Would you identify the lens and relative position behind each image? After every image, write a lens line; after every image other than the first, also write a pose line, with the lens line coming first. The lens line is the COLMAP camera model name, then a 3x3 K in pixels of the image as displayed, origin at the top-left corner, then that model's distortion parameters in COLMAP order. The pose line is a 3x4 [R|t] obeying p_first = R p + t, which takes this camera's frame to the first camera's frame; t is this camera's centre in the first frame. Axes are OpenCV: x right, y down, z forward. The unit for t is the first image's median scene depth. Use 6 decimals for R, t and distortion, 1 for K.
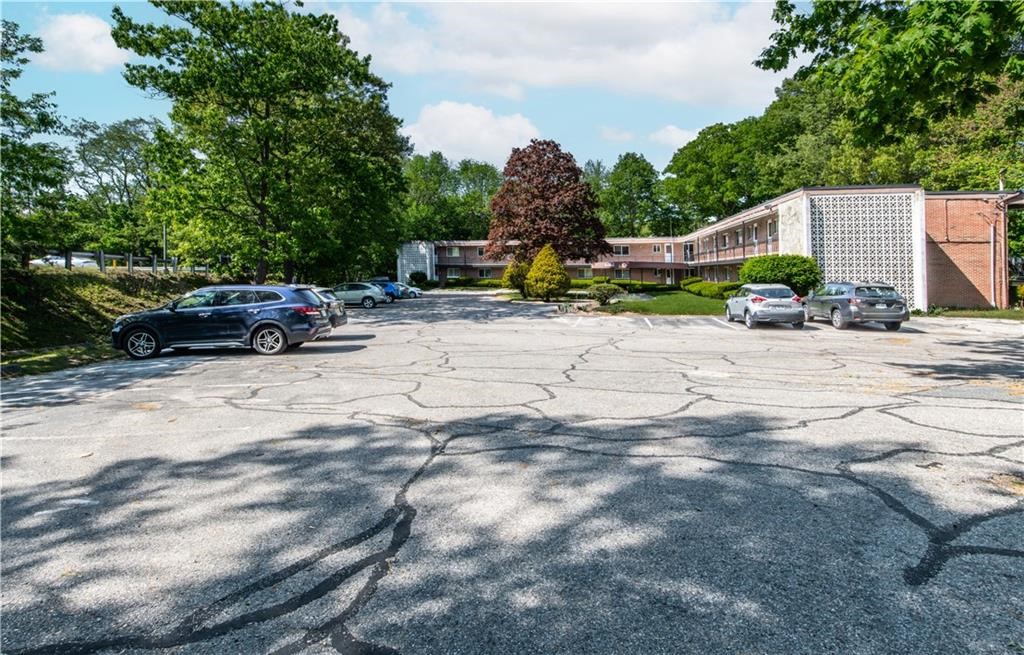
lens RADIAL K [[526.0, 0, 512.0], [0, 526.0, 306.0], [0, 0, 1]] dist [0.002915, 0.000574]
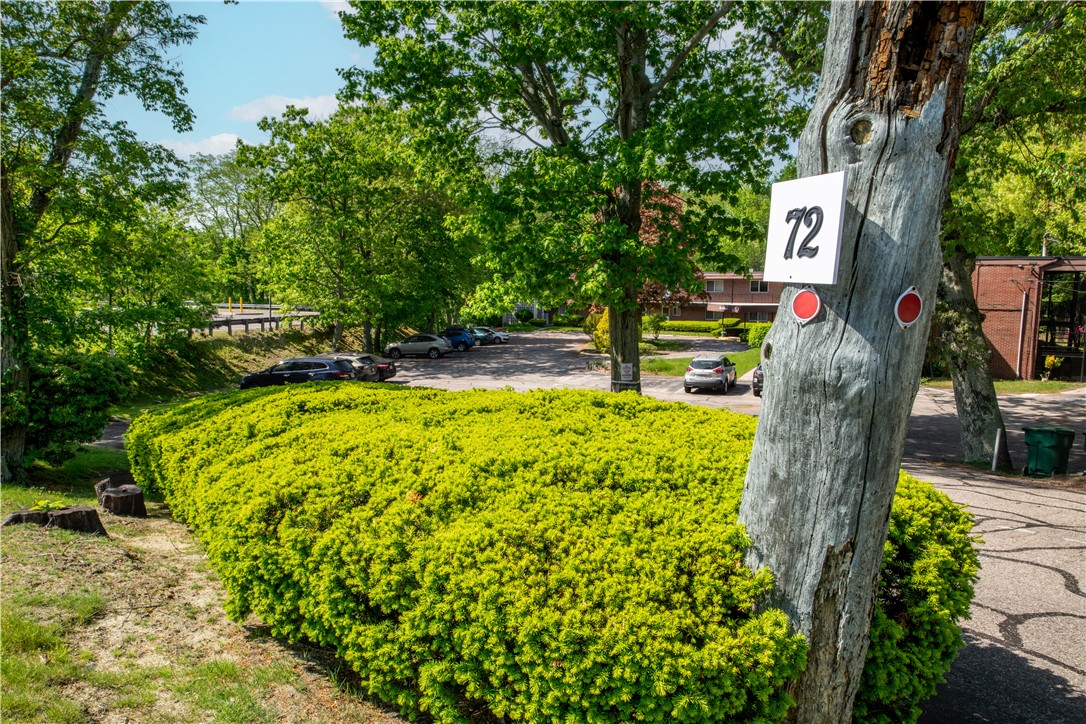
lens RADIAL K [[747.4, 0, 543.0], [0, 747.4, 362.0], [0, 0, 1]] dist [-0.003345, -0.000672]
pose [[0.970979, 0.026507, -0.237690, 0.382924], [-0.017705, 0.999079, 0.039090, -0.064541], [0.238508, -0.033747, 0.970554, -0.553828]]
